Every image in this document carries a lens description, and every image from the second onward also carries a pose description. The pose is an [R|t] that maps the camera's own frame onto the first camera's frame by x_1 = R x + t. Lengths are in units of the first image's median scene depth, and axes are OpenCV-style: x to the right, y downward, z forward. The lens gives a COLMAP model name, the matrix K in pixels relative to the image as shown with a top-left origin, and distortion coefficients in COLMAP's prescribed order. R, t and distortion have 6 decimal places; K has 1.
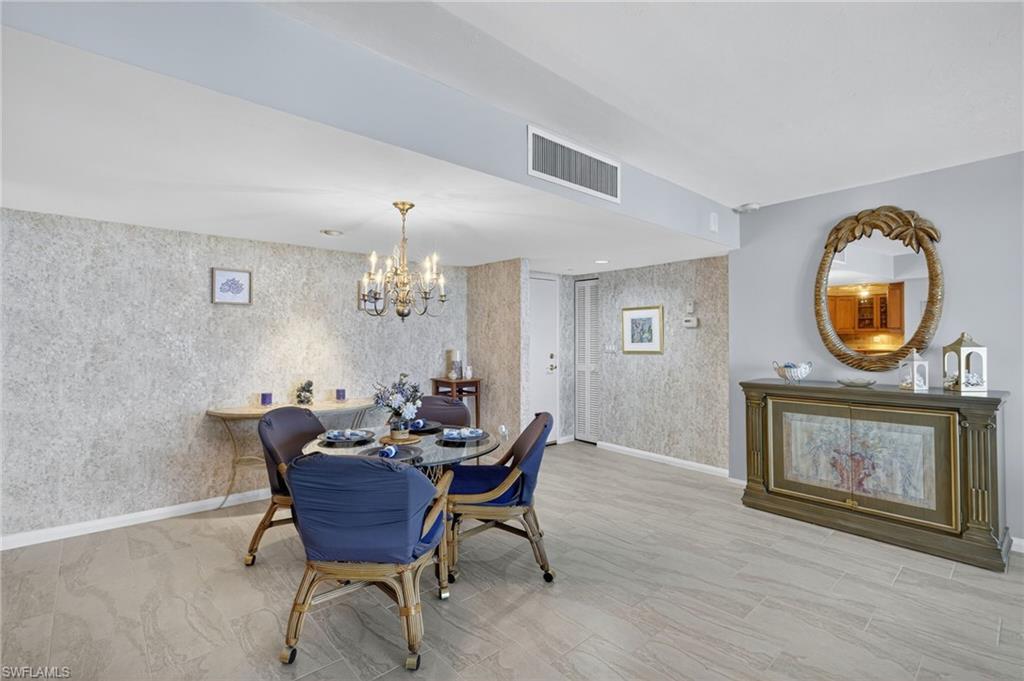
lens RADIAL K [[437.8, 0, 509.3], [0, 437.8, 343.7], [0, 0, 1]] dist [-0.001643, -0.001632]
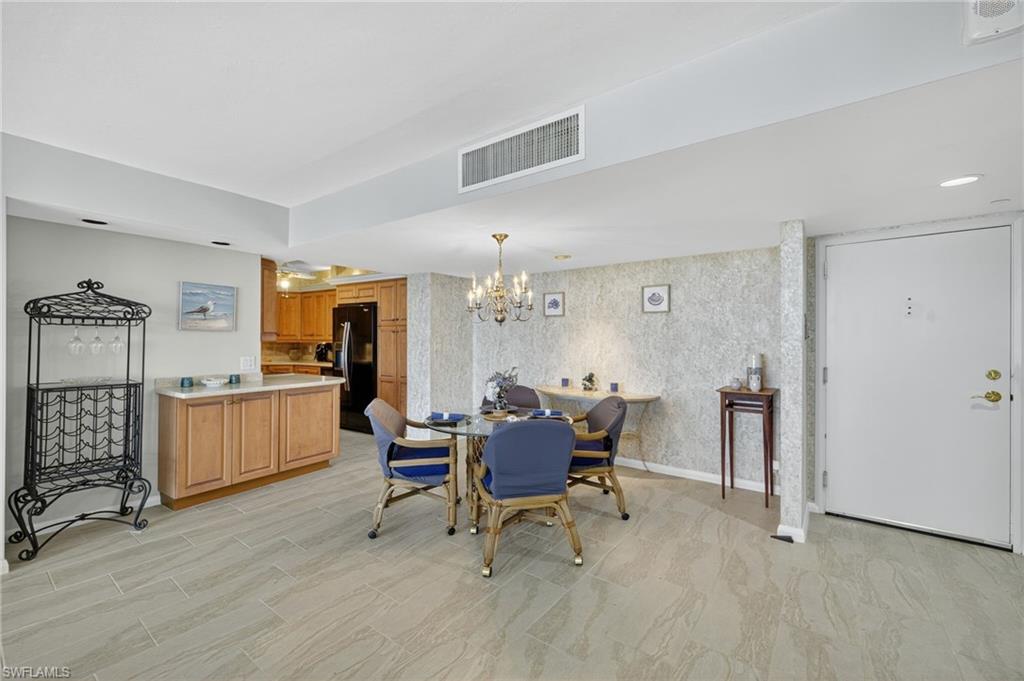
lens RADIAL K [[399.5, 0, 516.0], [0, 399.5, 340.8], [0, 0, 1]] dist [0.001954, 0.000229]
pose [[0.258313, 0.004910, -0.966049, 0.604718], [-0.016093, 0.999870, 0.000779, -0.004805], [0.965927, 0.015345, 0.258358, 0.490925]]
